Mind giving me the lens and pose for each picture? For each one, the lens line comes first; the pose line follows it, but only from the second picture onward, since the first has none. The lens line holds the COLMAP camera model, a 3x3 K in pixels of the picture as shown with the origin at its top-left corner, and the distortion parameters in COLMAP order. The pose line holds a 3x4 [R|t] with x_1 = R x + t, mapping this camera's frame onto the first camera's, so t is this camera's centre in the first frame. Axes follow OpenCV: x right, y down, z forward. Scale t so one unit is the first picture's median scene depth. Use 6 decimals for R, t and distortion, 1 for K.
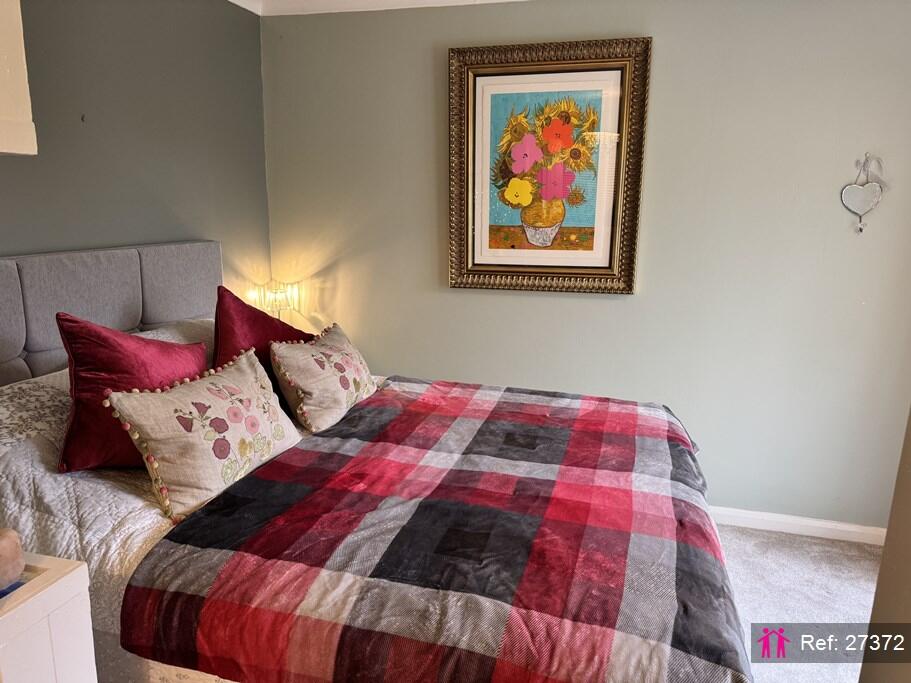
lens RADIAL K [[635.1, 0, 455.5], [0, 635.1, 341.5], [0, 0, 1]] dist [0.099109, -0.166509]
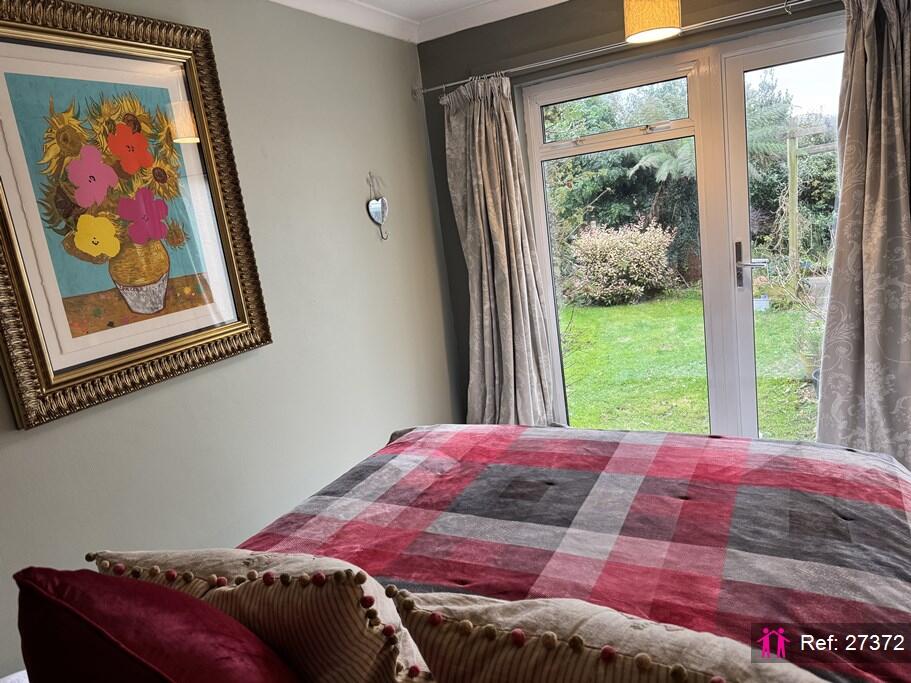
lens RADIAL K [[642.8, 0, 455.5], [0, 642.8, 341.5], [0, 0, 1]] dist [-0.001864, -0.001049]
pose [[0.222928, -0.238781, 0.945139, -0.440667], [0.345767, 0.925869, 0.152357, -0.118882], [-0.911454, 0.292833, 0.288964, 0.552423]]
